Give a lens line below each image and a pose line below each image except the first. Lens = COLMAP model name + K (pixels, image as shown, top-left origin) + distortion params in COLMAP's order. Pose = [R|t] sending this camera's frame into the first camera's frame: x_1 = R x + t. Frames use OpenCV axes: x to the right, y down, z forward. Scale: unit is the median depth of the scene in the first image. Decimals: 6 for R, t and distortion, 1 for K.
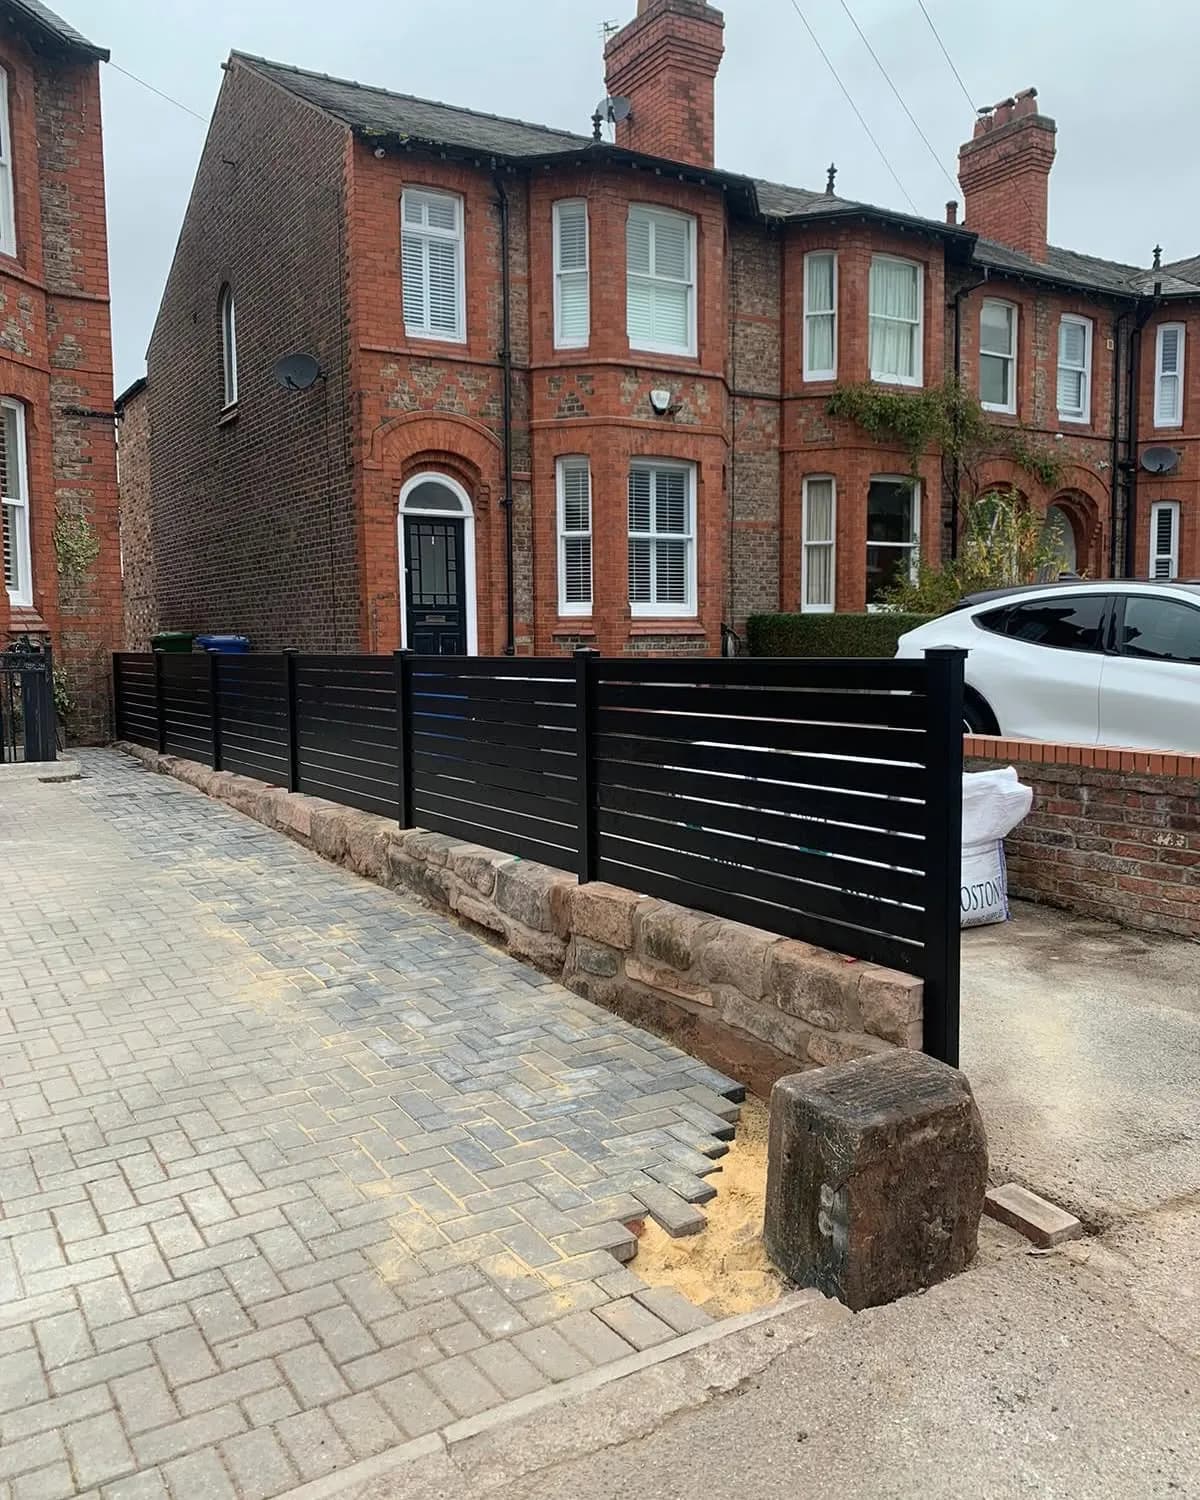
lens RADIAL K [[1214.8, 0, 599.4], [0, 1214.8, 752.1], [0, 0, 1]] dist [0.005529, 0.002912]
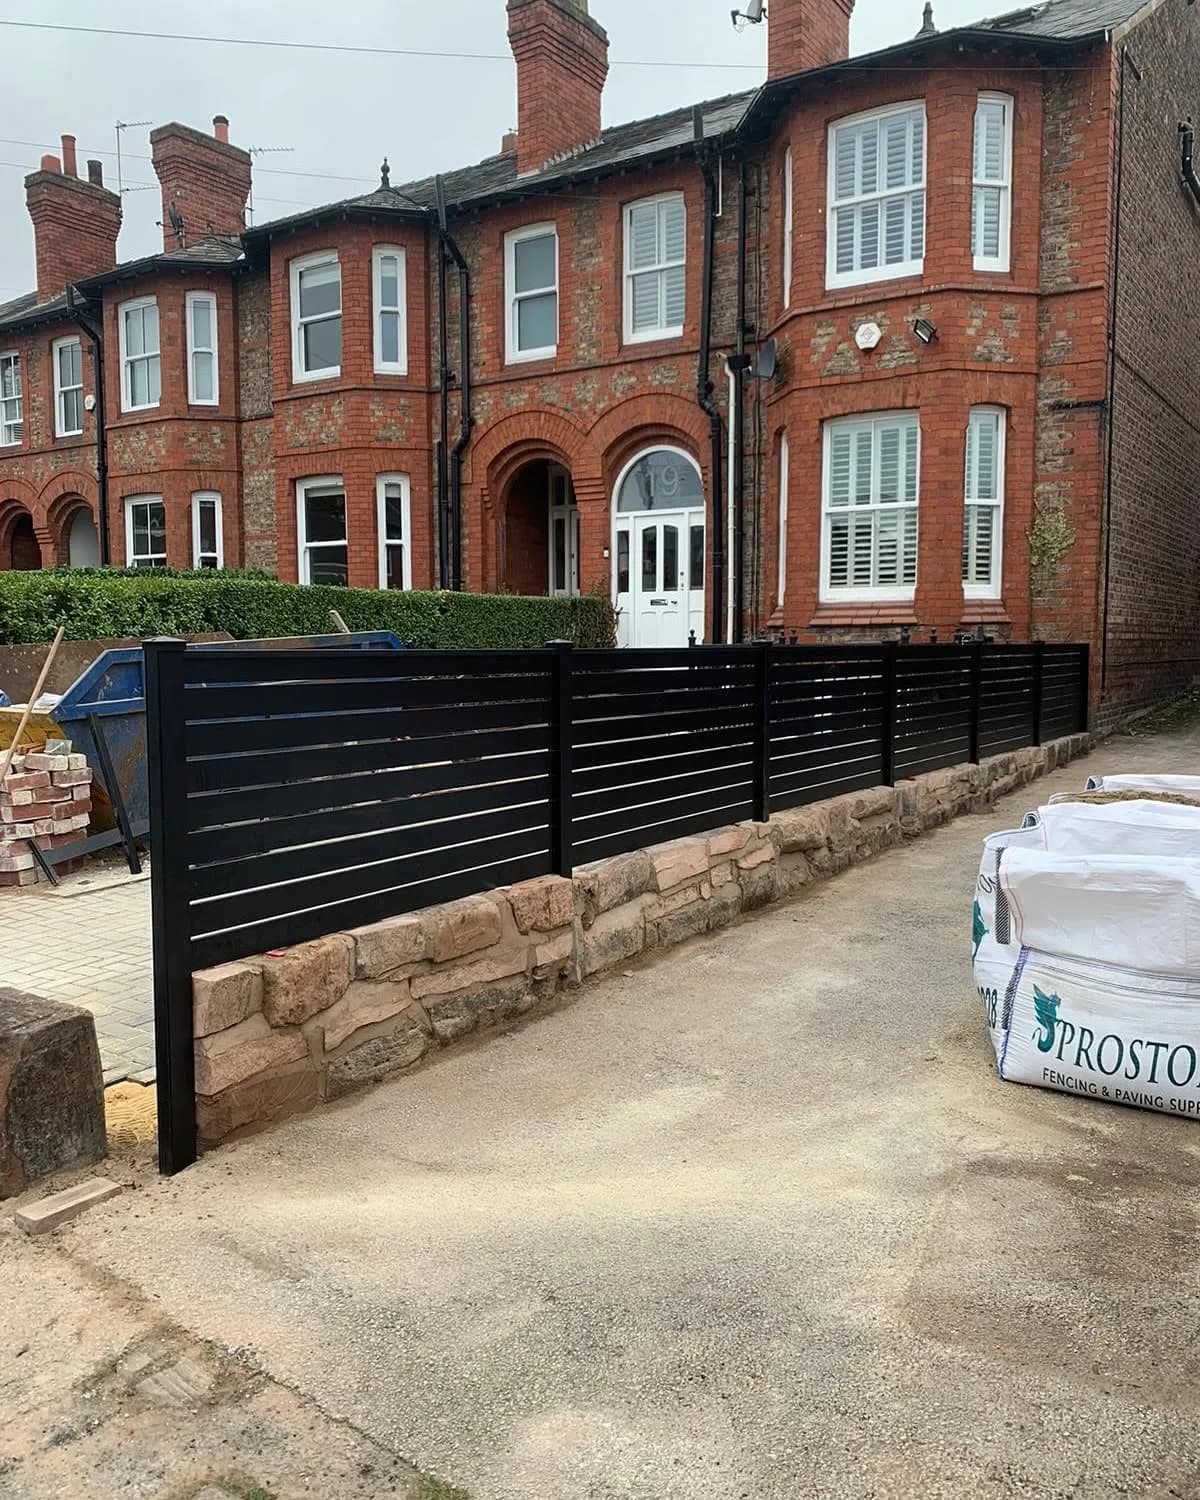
lens RADIAL K [[1214.8, 0, 599.4], [0, 1214.8, 744.6], [0, 0, 1]] dist [0.005529, 0.002912]
pose [[0.411924, 0.087061, -0.907050, 0.371835], [-0.086282, 0.994679, 0.056288, -0.023462], [0.907124, 0.055076, 0.417244, 0.253738]]
